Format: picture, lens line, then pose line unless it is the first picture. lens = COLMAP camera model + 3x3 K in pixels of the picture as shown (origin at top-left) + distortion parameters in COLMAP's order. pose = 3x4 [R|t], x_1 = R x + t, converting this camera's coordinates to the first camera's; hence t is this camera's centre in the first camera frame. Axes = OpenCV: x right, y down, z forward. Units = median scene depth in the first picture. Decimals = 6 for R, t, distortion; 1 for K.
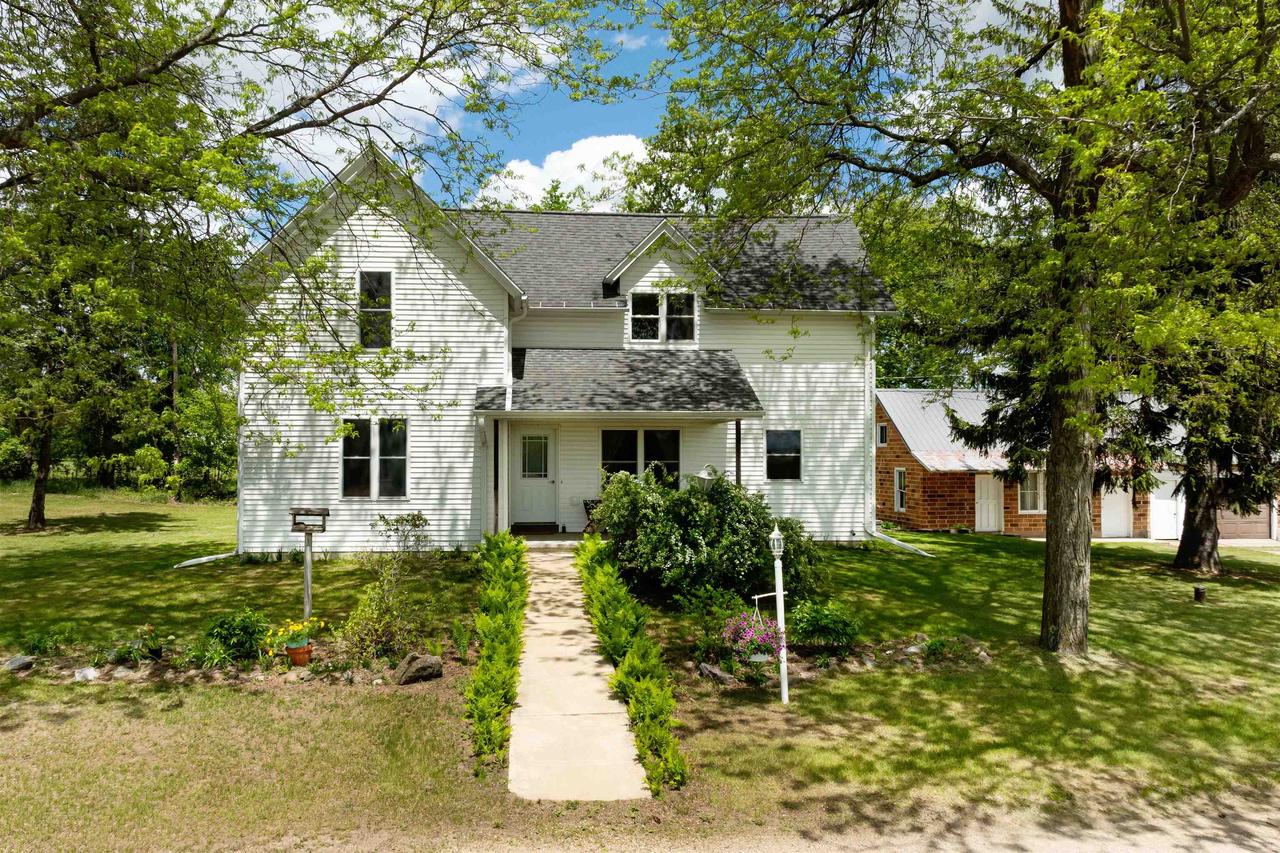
lens RADIAL K [[1007.0, 0, 632.7], [0, 1007.0, 431.1], [0, 0, 1]] dist [0.013835, -0.021712]
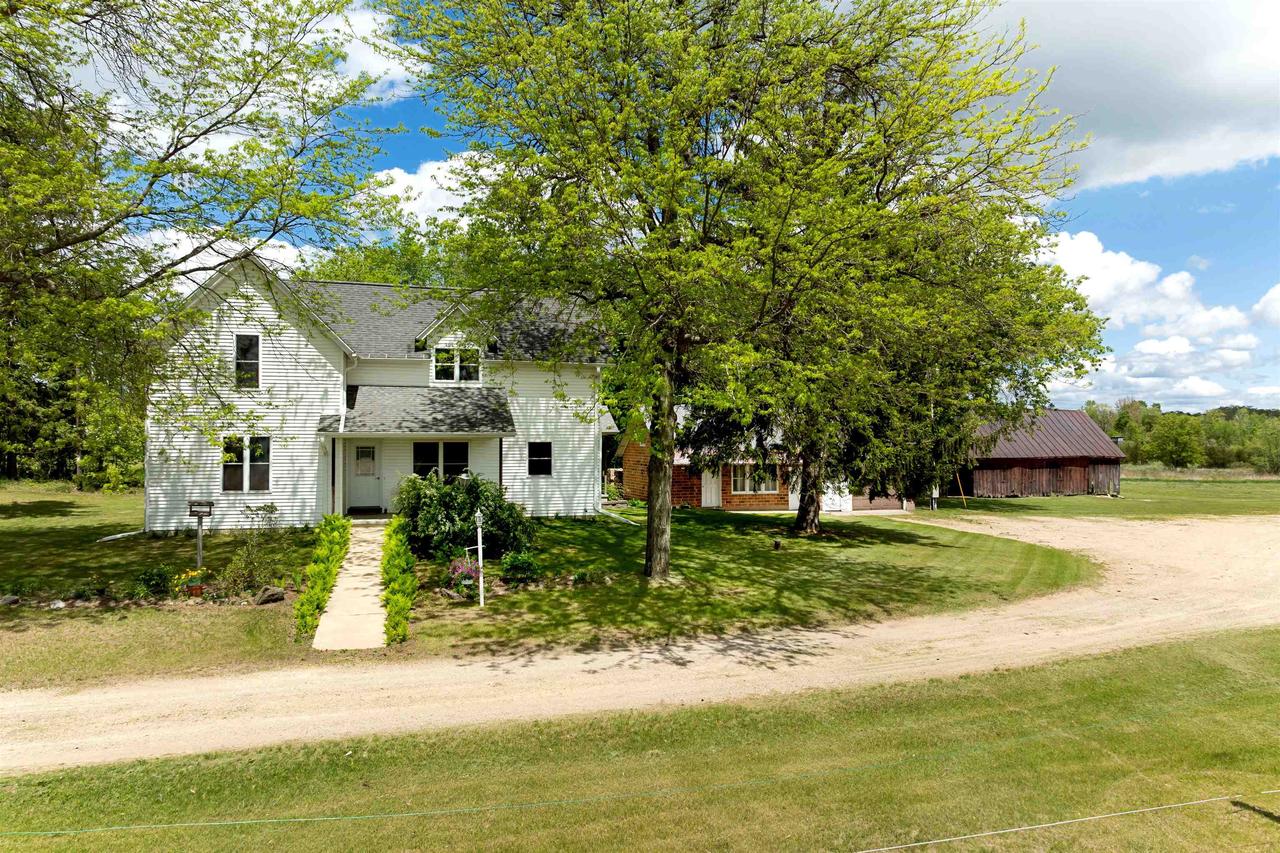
lens RADIAL K [[875.5, 0, 650.8], [0, 875.5, 417.8], [0, 0, 1]] dist [0.004711, -0.017430]
pose [[0.984790, 0.003672, 0.173709, 0.118071], [-0.003254, 0.999991, -0.002688, -0.045866], [-0.173717, 0.002082, 0.984793, -0.411949]]
